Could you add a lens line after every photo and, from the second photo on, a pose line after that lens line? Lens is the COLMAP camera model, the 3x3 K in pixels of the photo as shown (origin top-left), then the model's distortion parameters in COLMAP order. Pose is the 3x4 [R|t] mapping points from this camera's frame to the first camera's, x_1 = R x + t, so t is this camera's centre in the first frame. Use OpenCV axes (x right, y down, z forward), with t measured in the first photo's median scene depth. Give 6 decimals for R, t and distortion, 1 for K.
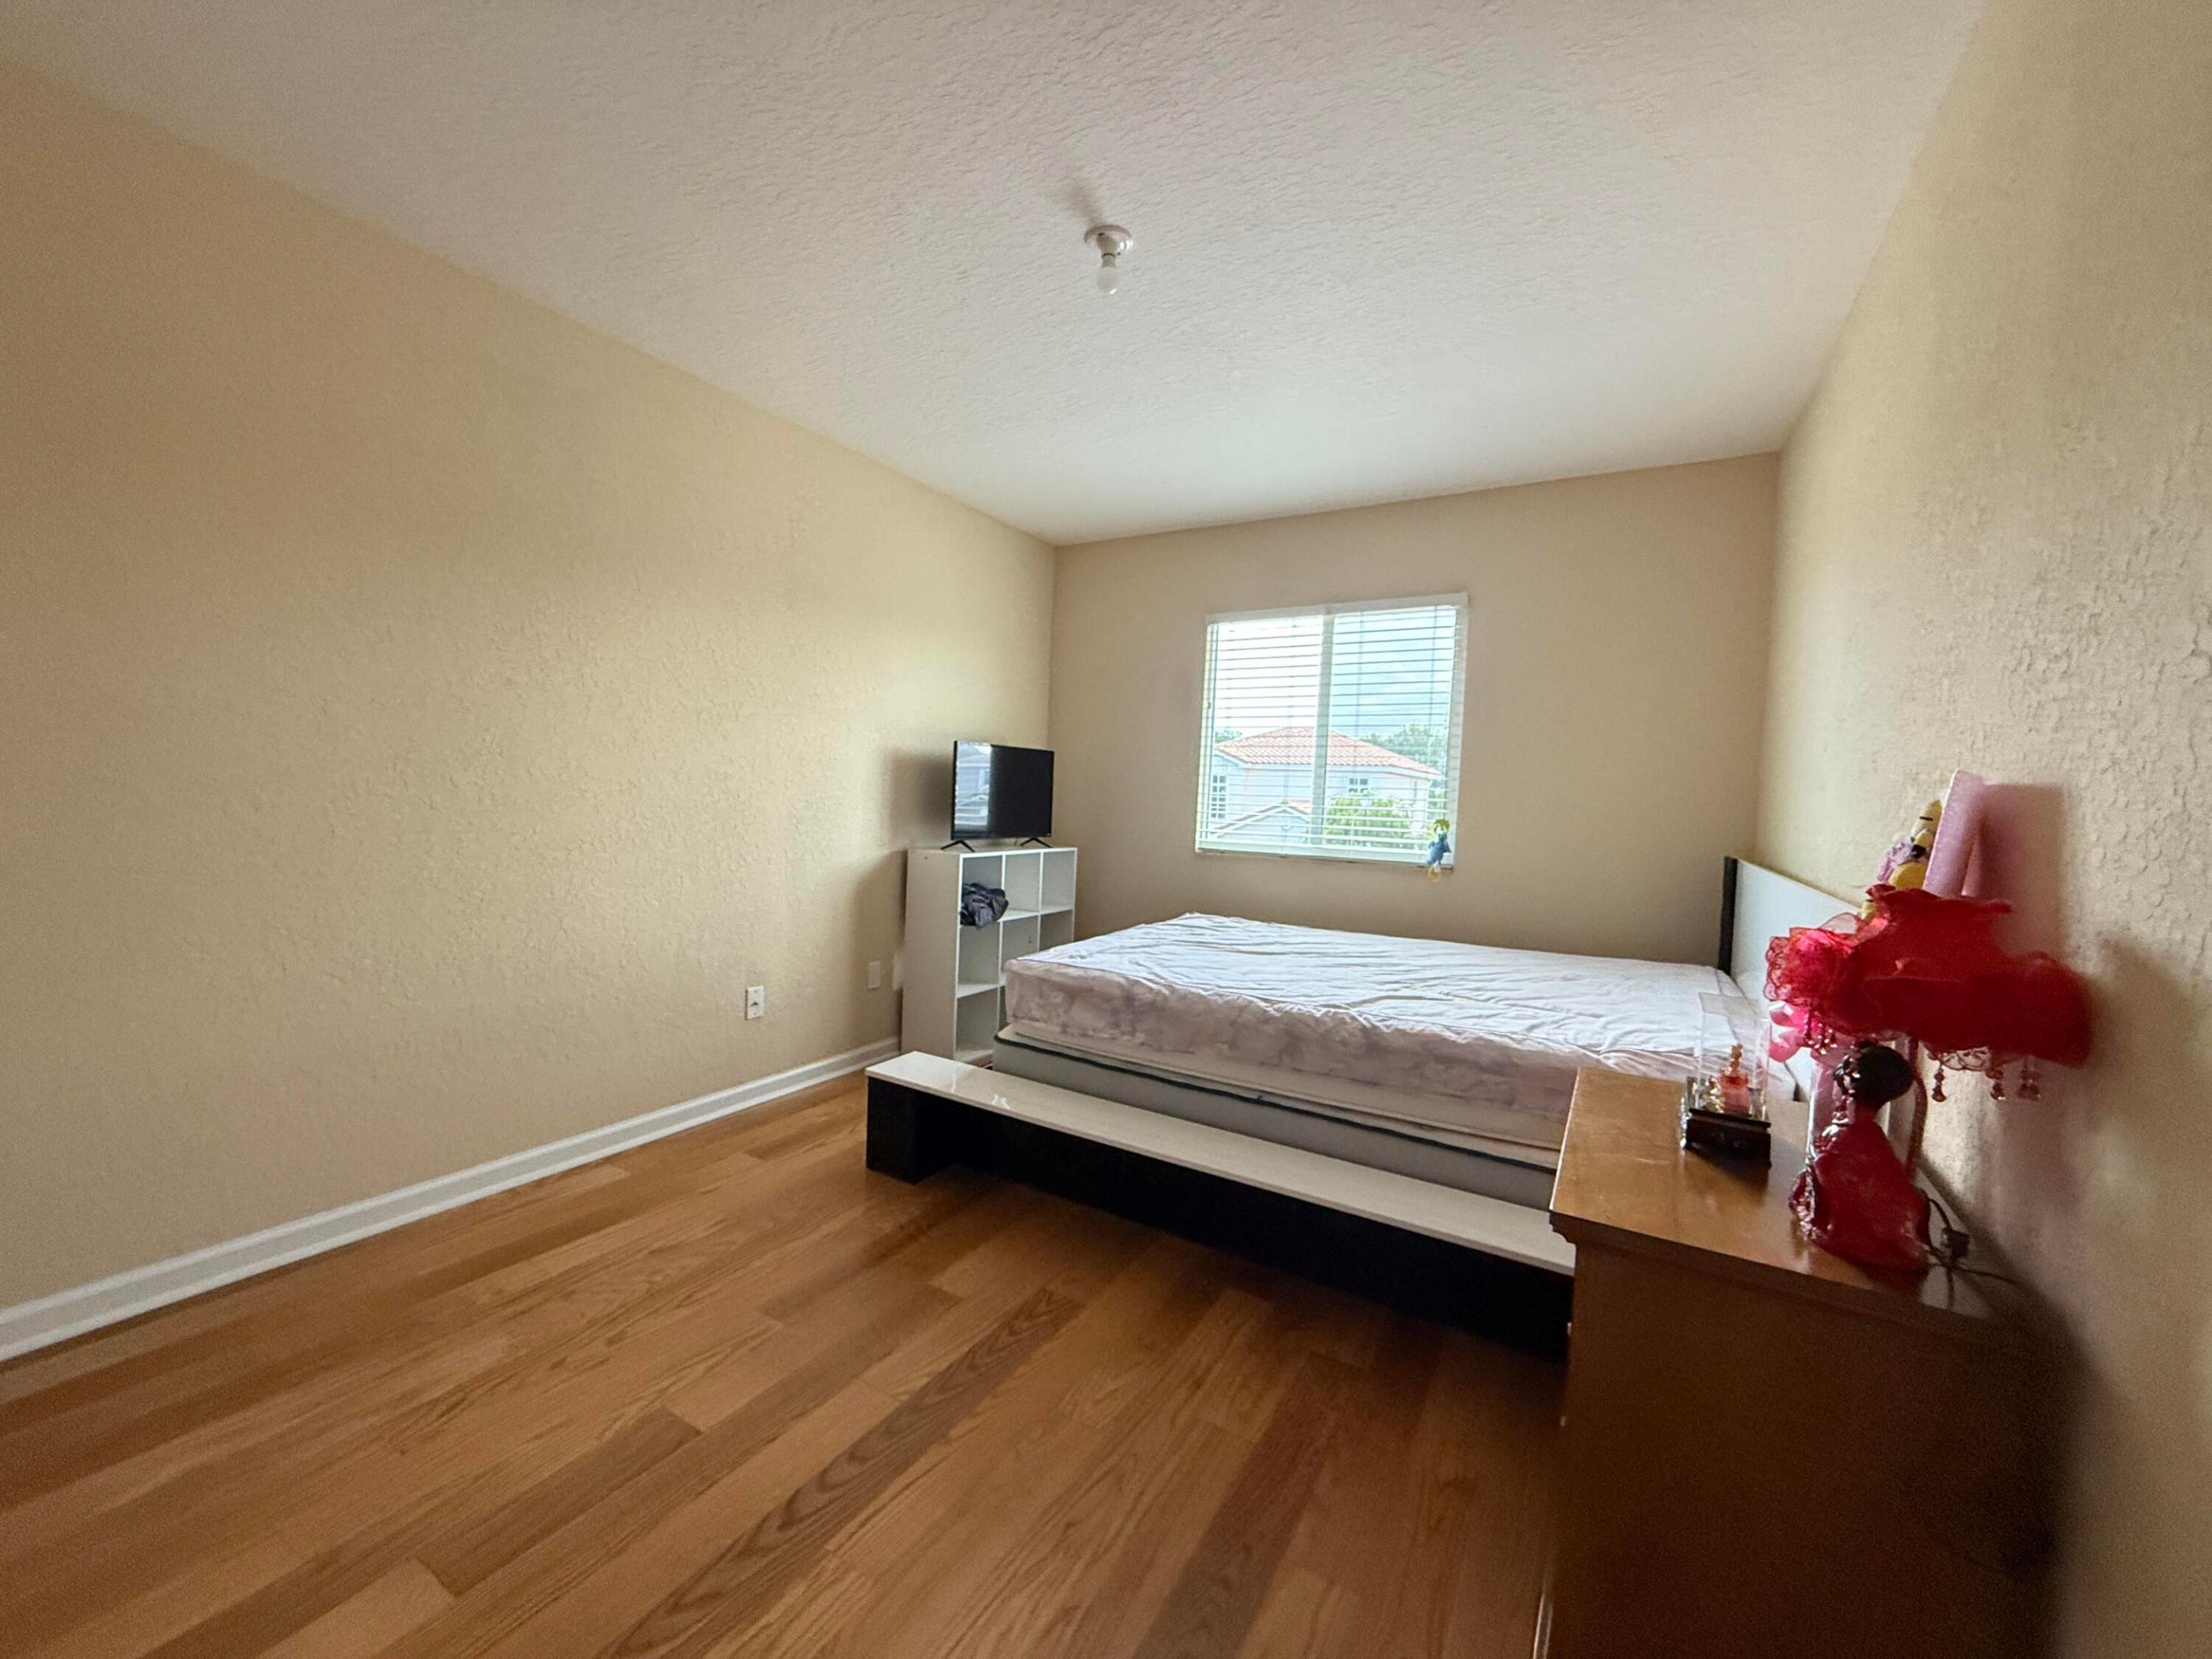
lens RADIAL K [[877.6, 0, 1093.5], [0, 877.6, 828.3], [0, 0, 1]] dist [-0.000846, 0.000240]
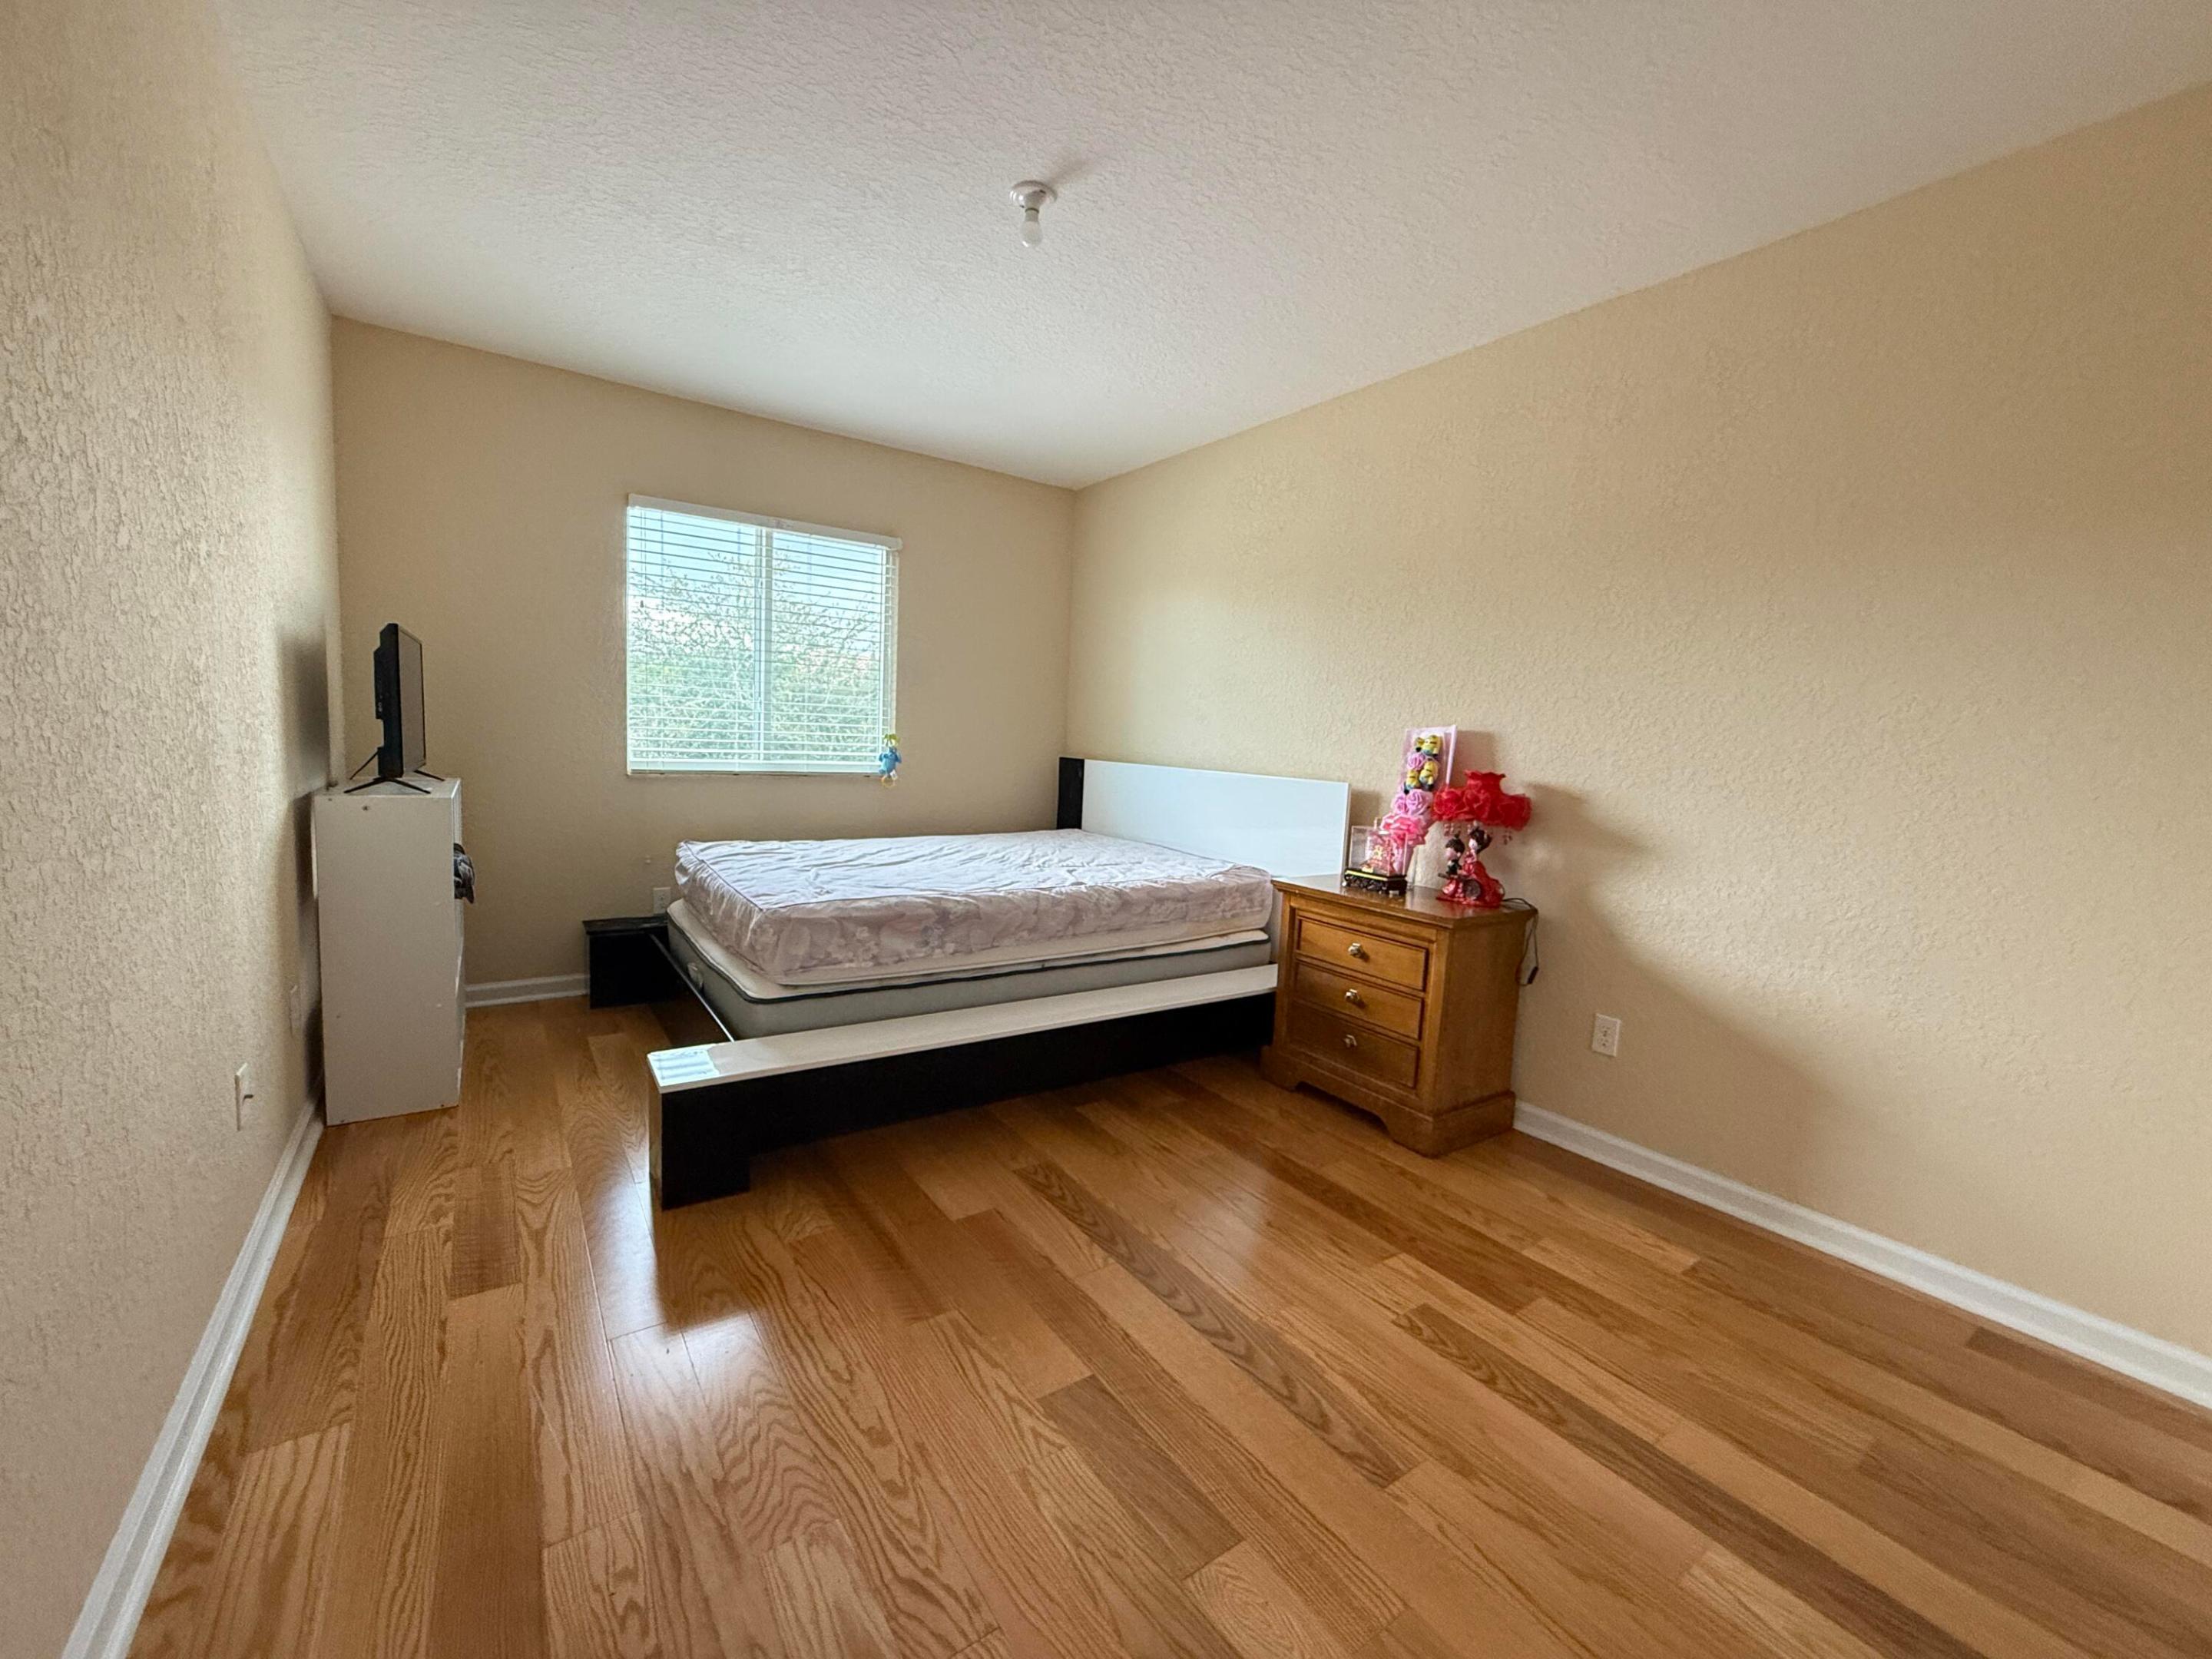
lens RADIAL K [[877.6, 0, 1100.3], [0, 877.6, 819.1], [0, 0, 1]] dist [-0.000846, 0.000240]
pose [[0.416753, -0.102045, 0.903274, -1.051877], [0.006940, 0.994007, 0.109094, -0.045337], [-0.908993, -0.039197, 0.414963, 0.490071]]
